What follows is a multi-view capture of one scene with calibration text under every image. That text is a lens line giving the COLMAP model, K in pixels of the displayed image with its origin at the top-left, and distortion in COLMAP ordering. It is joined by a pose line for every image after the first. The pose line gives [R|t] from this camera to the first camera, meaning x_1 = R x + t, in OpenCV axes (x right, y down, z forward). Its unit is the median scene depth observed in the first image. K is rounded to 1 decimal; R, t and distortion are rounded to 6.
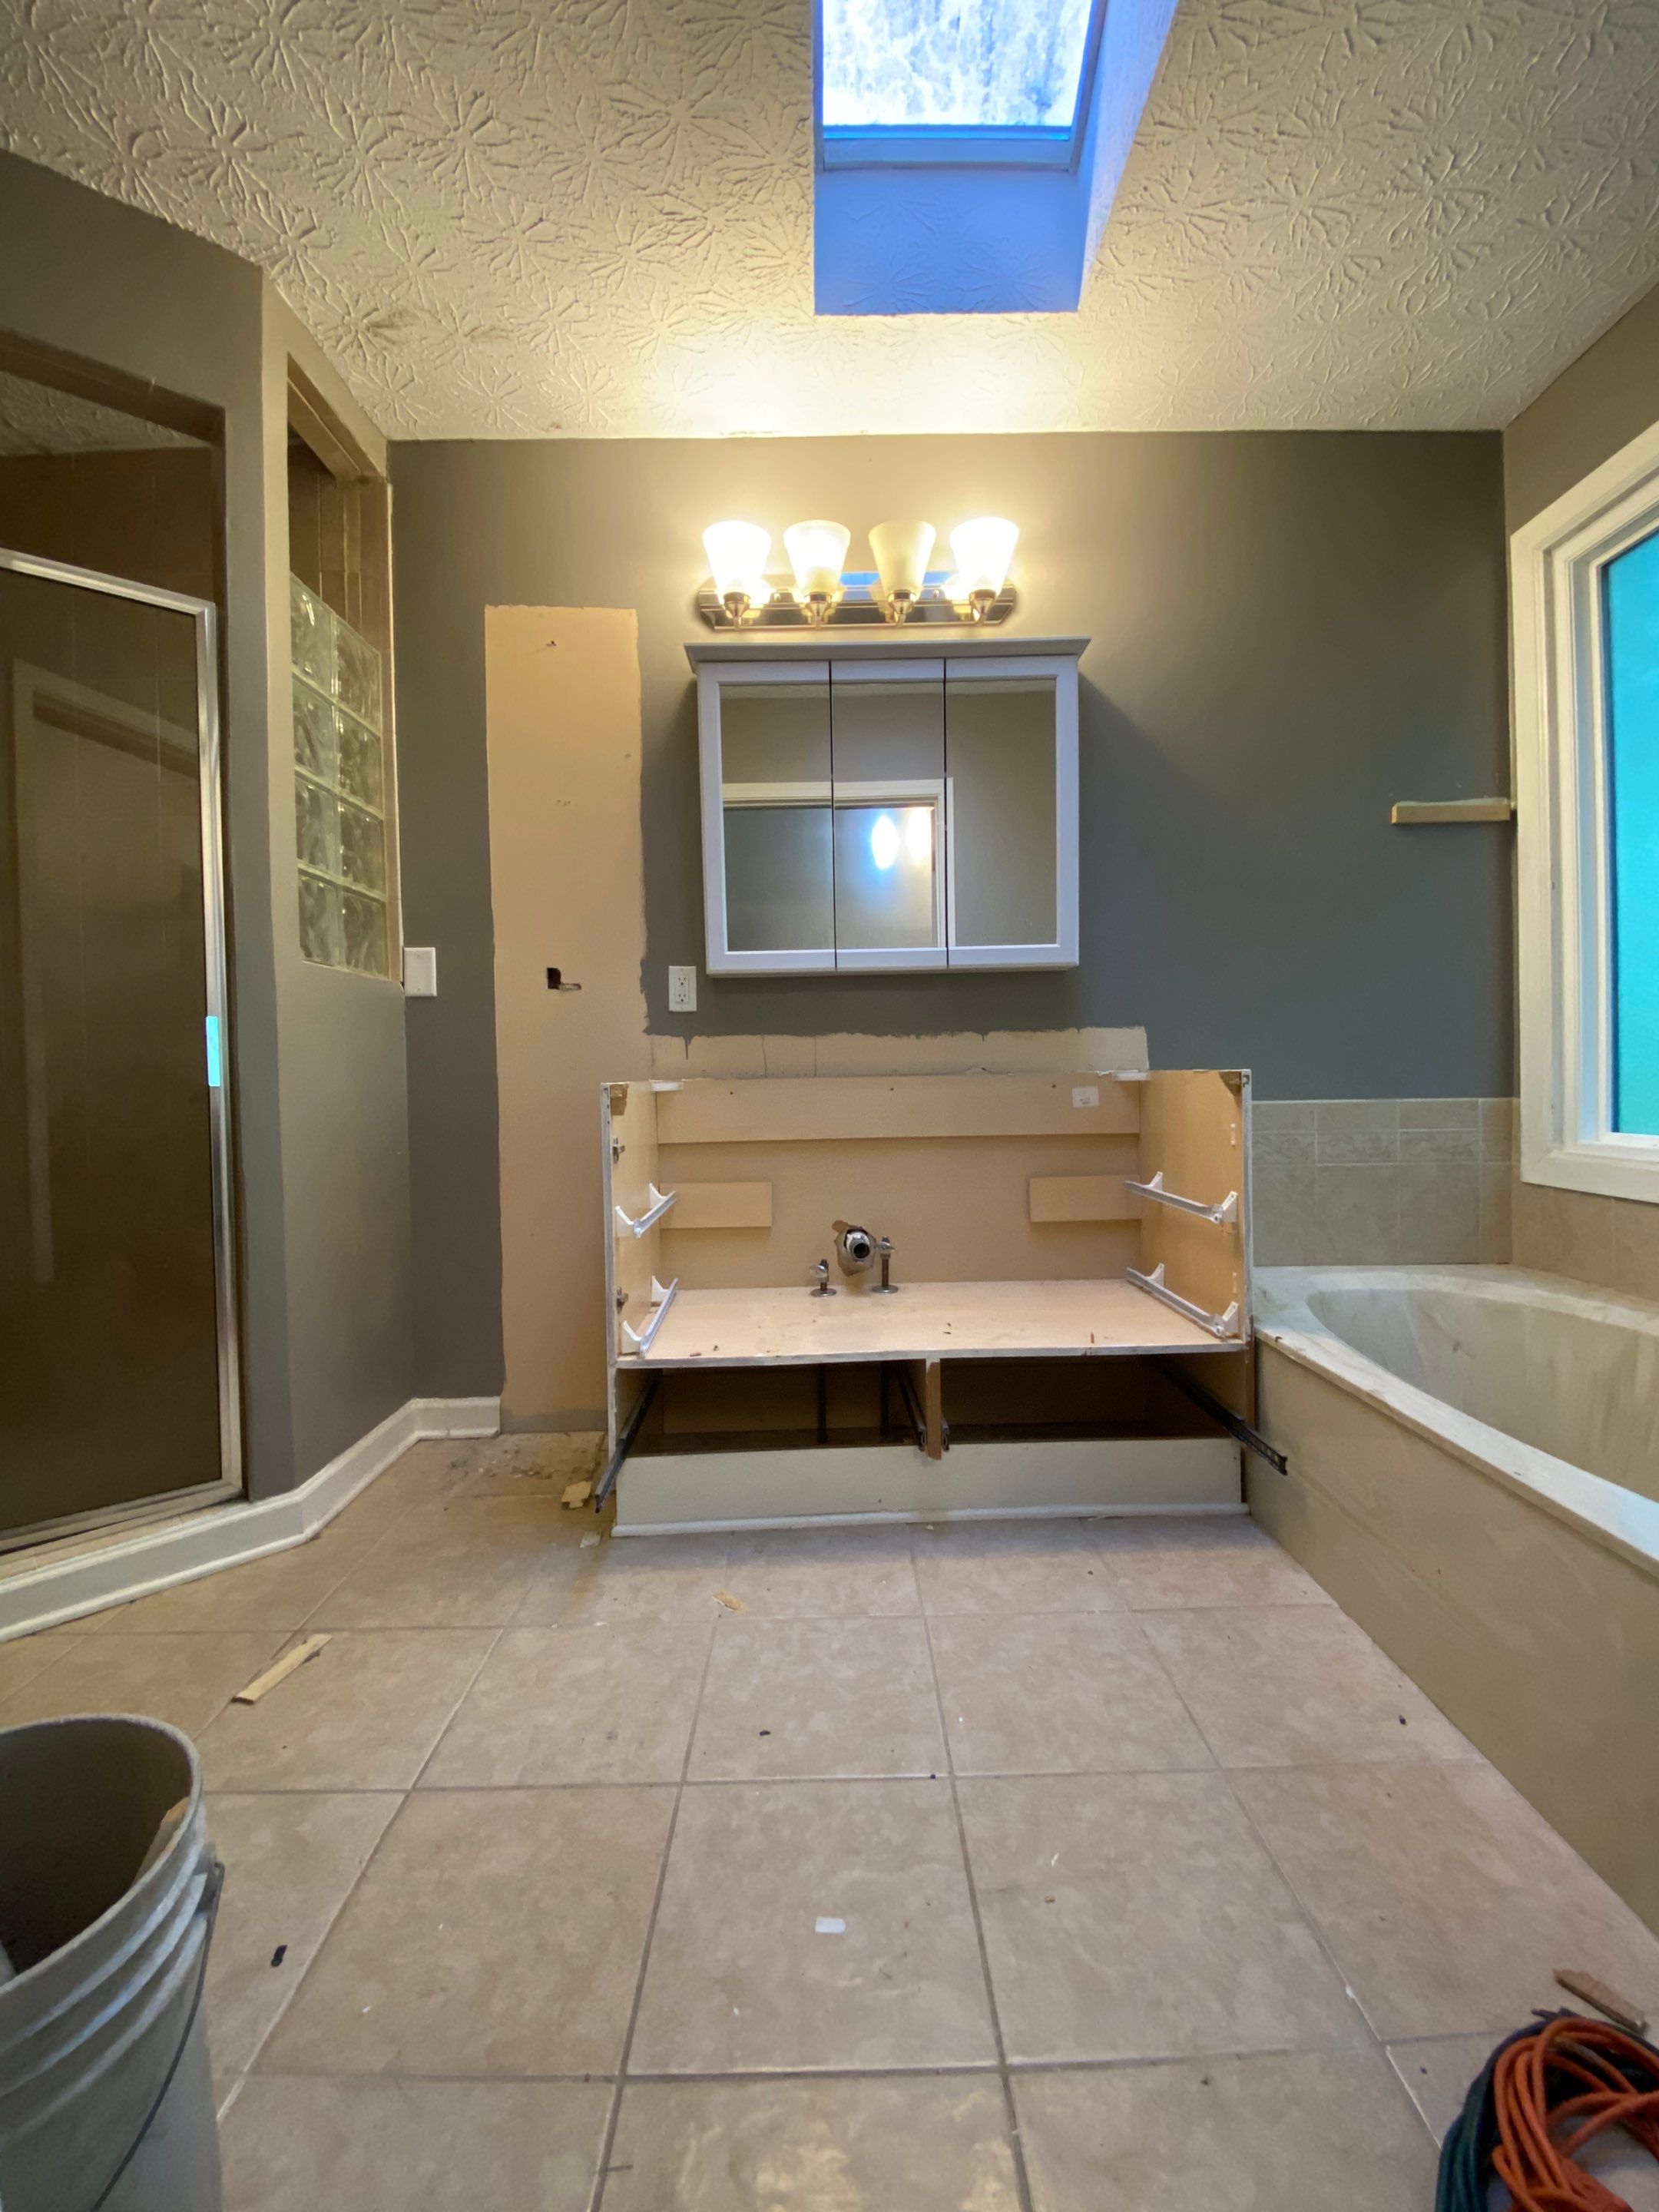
lens RADIAL K [[898.2, 0, 829.5], [0, 898.2, 1106.0], [0, 0, 1]] dist [0.024335, -0.021817]
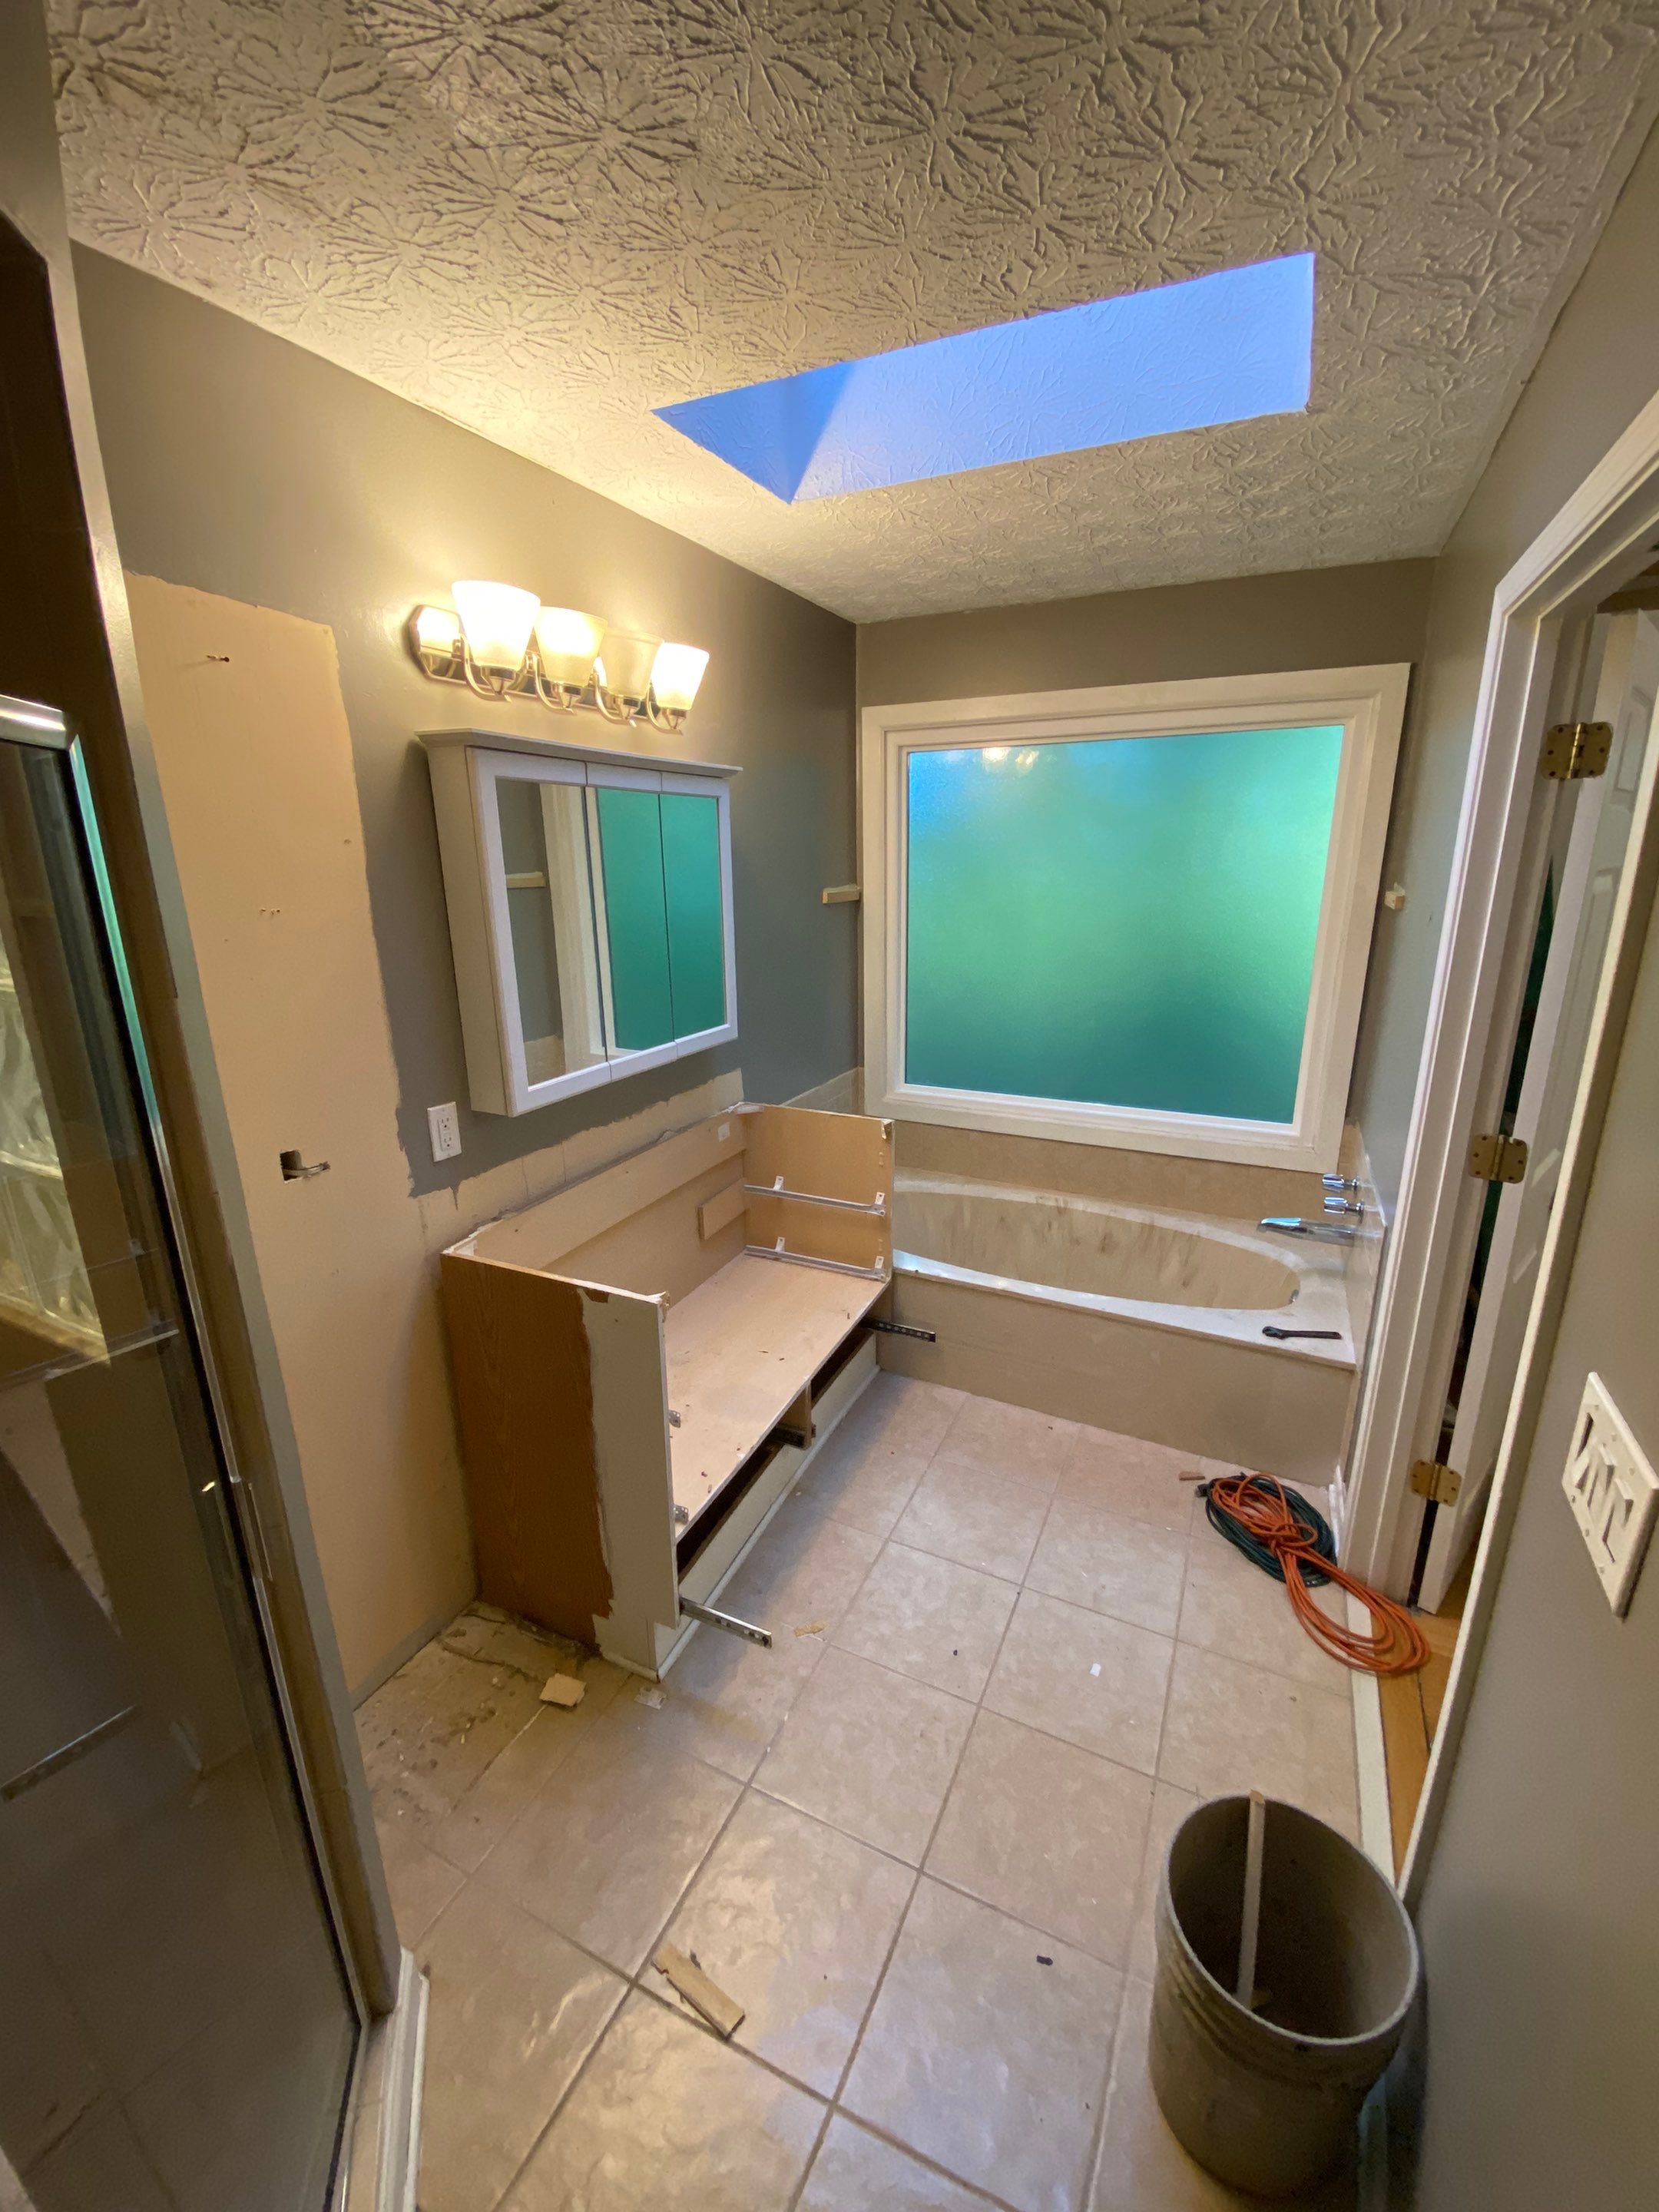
lens RADIAL K [[898.2, 0, 829.5], [0, 898.2, 1106.0], [0, 0, 1]] dist [0.024335, -0.021817]
pose [[0.438568, -0.234869, 0.867465, -0.739685], [0.024585, 0.968020, 0.249665, -0.360286], [-0.898362, -0.088169, 0.430316, 0.331521]]
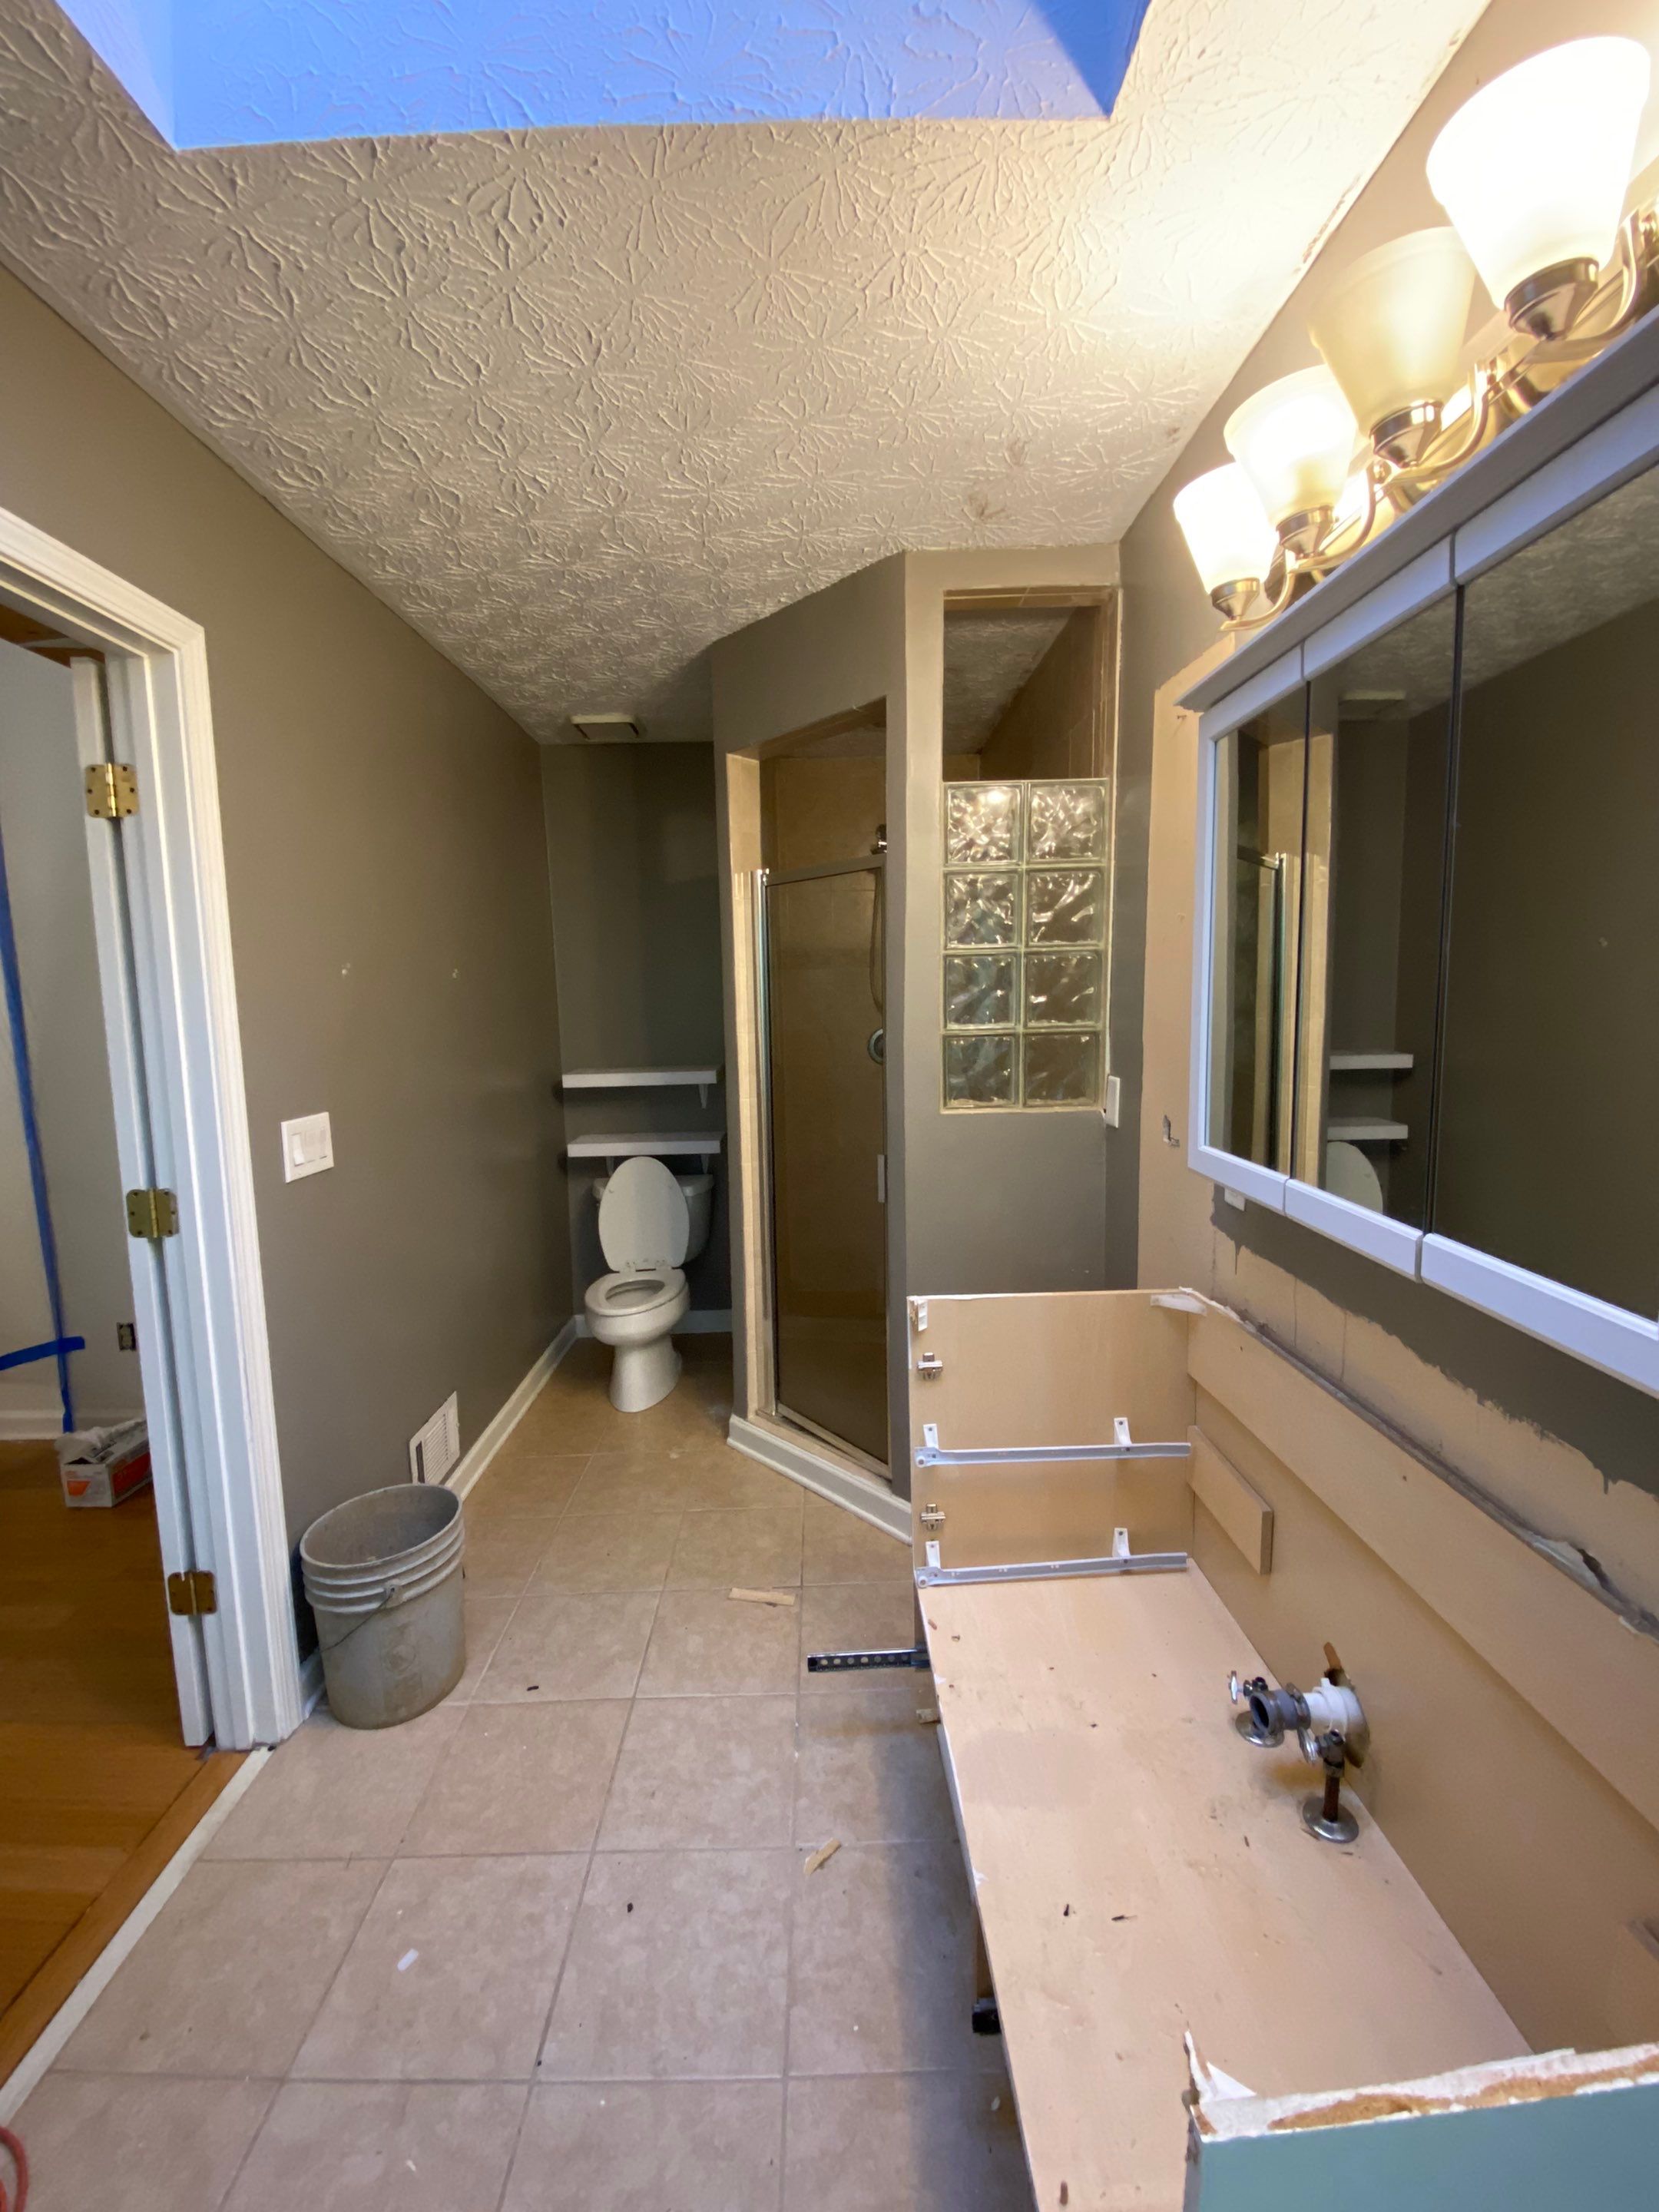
lens RADIAL K [[898.2, 0, 829.5], [0, 898.2, 1106.0], [0, 0, 1]] dist [0.024335, -0.021817]
pose [[0.011740, 0.143705, -0.989551, 0.527432], [-0.010072, 0.989586, 0.143590, -0.286676], [0.999880, 0.008281, 0.013065, 0.687414]]
